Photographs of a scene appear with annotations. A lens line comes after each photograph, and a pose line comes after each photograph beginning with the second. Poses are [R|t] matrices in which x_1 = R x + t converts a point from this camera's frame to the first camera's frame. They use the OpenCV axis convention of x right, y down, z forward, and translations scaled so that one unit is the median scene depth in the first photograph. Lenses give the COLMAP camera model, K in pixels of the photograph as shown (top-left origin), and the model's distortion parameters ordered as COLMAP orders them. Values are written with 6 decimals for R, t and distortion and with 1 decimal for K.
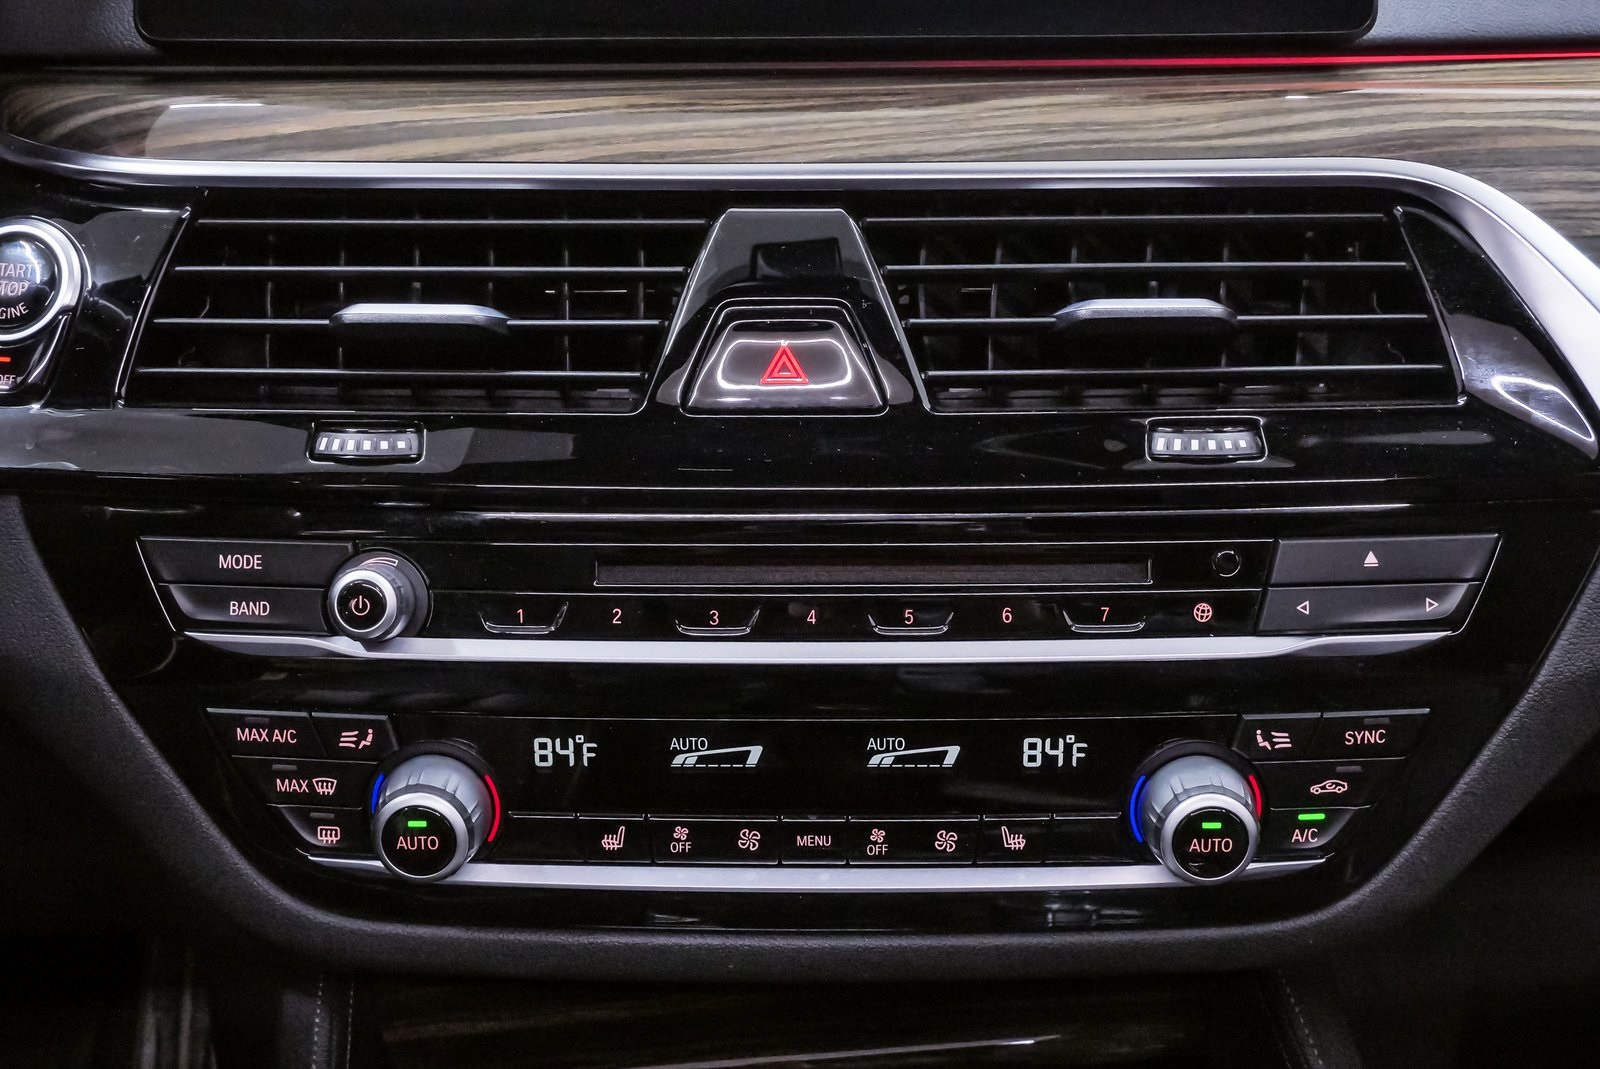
lens RADIAL K [[2015.4, 0, 800.0], [0, 2015.4, 534.5], [0, 0, 1]] dist [0.006037, 0.027761]
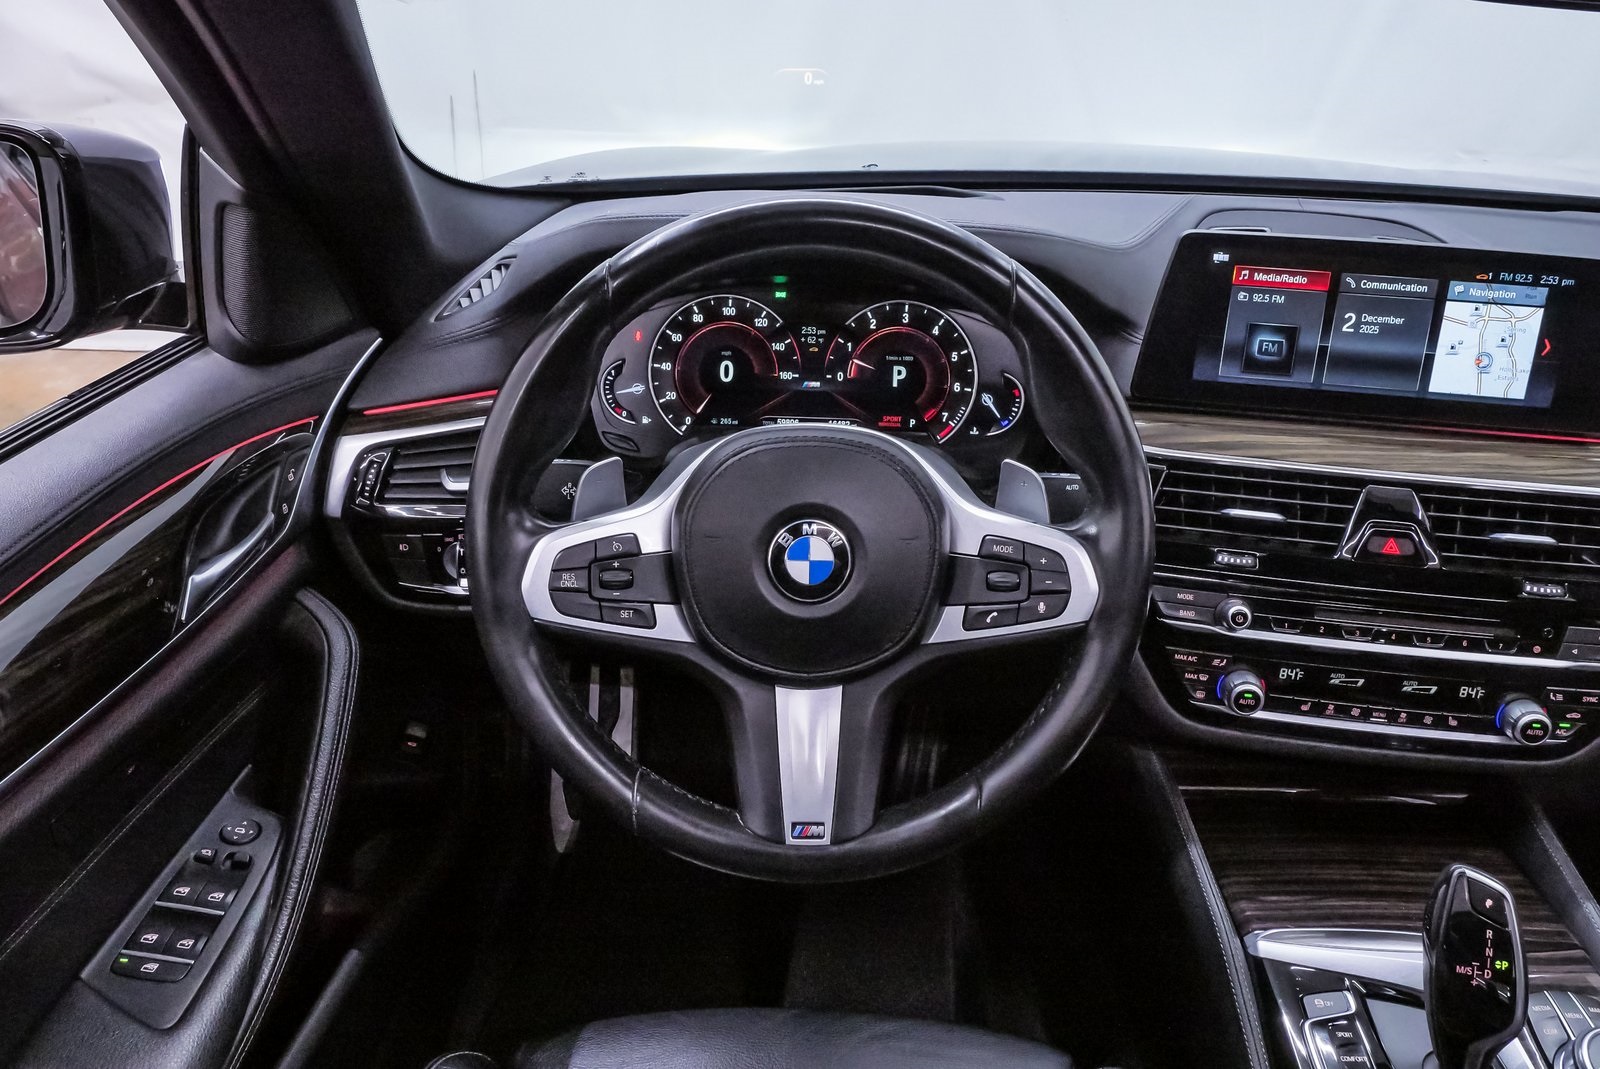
lens RADIAL K [[1206.9, 0, 800.0], [0, 1206.9, 534.5], [0, 0, 1]] dist [-0.032313, 0.007542]
pose [[0.990258, 0.093814, -0.102895, -0.645634], [-0.089370, 0.994889, 0.046993, -0.104312], [0.106778, -0.037340, 0.993582, -0.734327]]
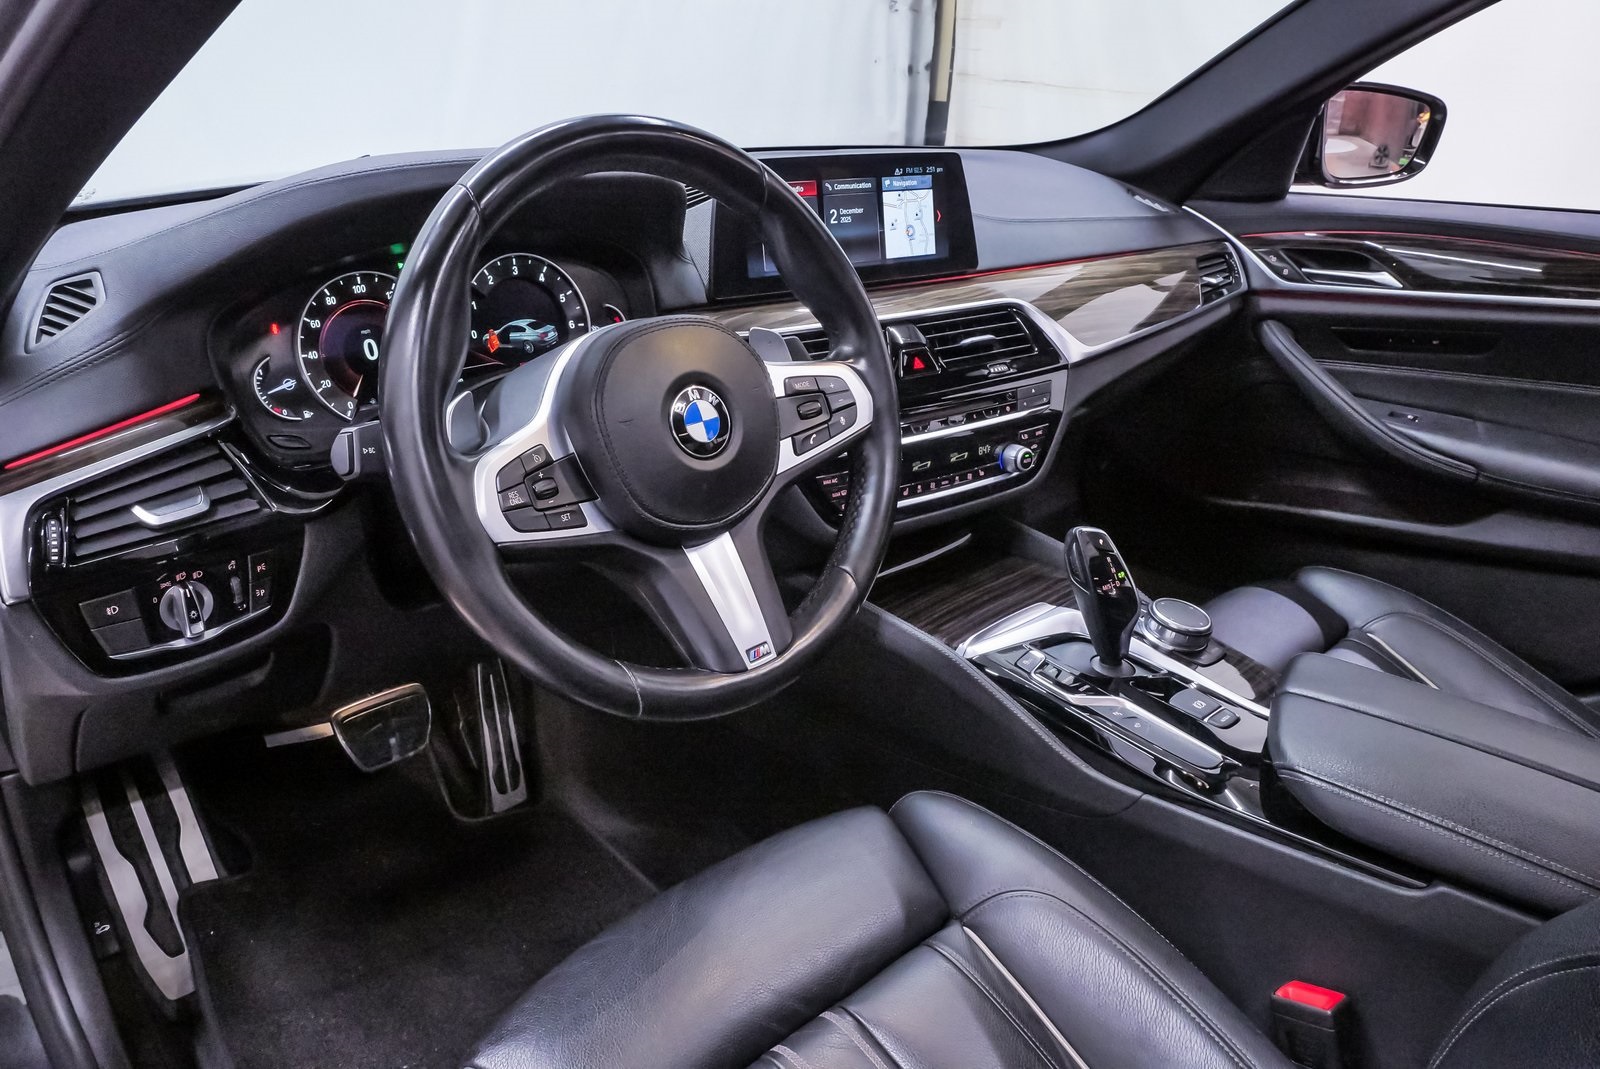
lens RADIAL K [[1164.0, 0, 800.0], [0, 1164.0, 534.5], [0, 0, 1]] dist [-0.036104, 0.003720]
pose [[0.795552, -0.208242, 0.568975, -1.527300], [0.220051, 0.974262, 0.048896, 0.078293], [-0.564513, 0.086304, 0.820900, -0.685255]]
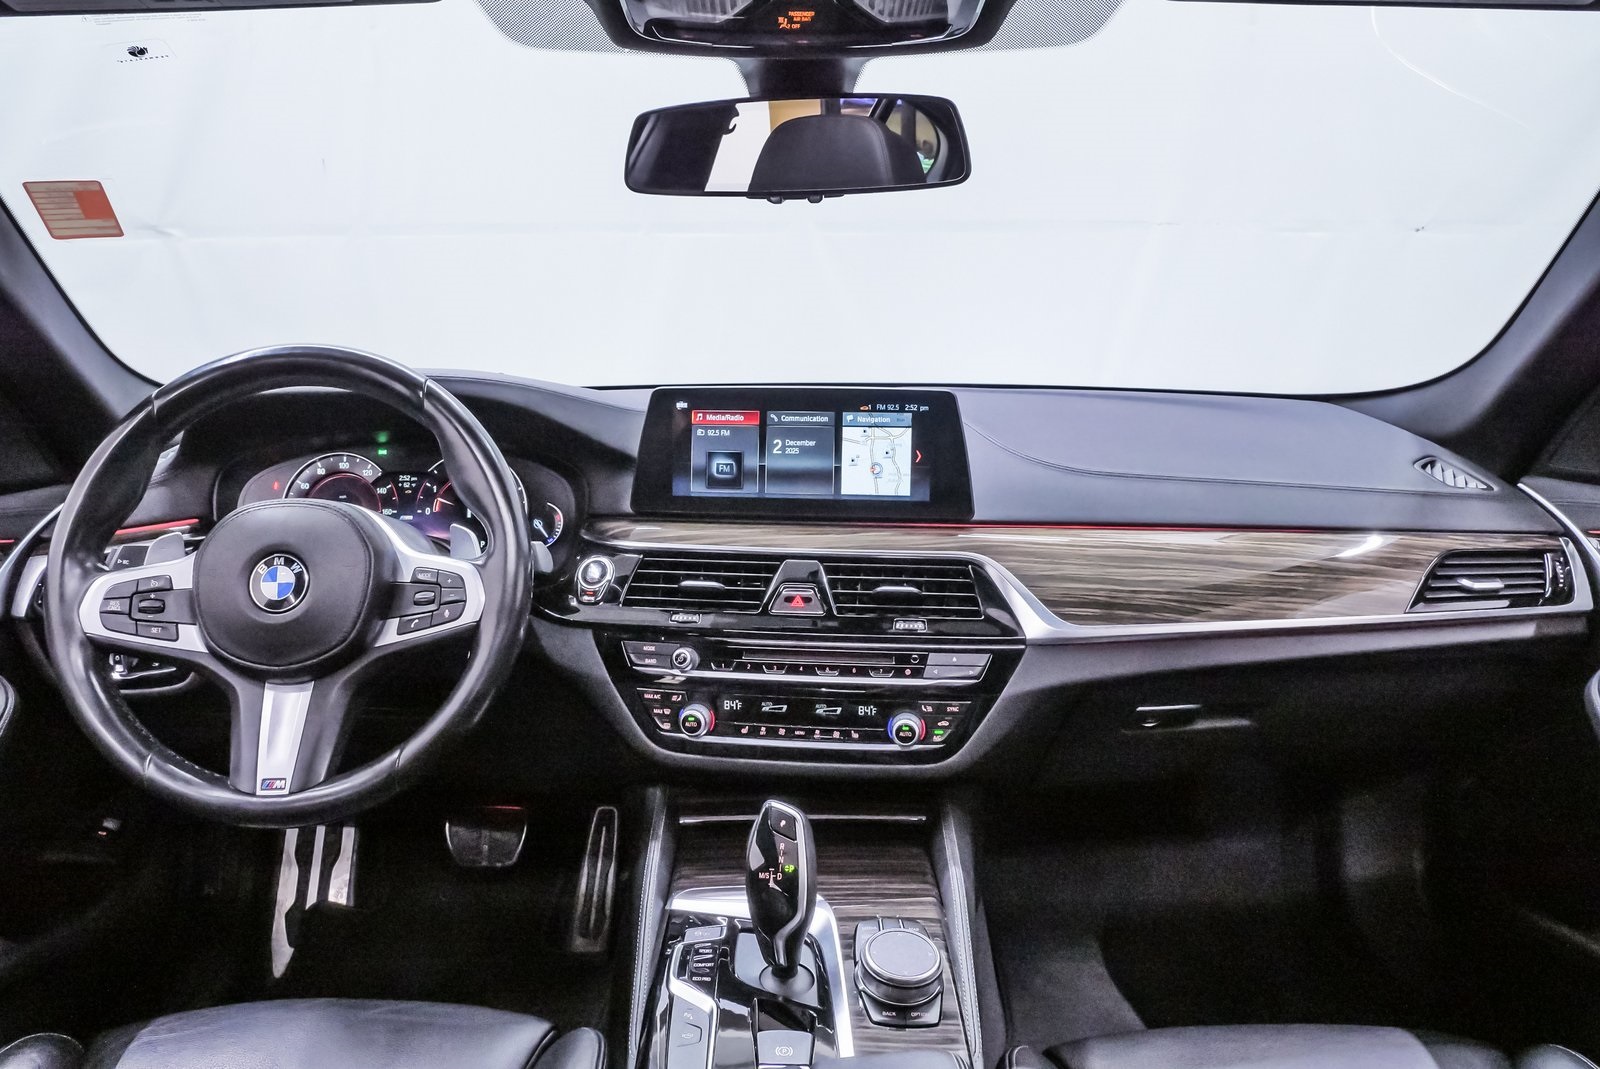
lens RADIAL K [[1196.4, 0, 800.0], [0, 1196.4, 534.5], [0, 0, 1]] dist [-0.035182, 0.001868]
pose [[0.993685, 0.030451, -0.107992, 0.227489], [-0.052571, 0.976641, -0.208347, 0.251276], [0.099125, 0.212709, 0.972075, -1.148779]]
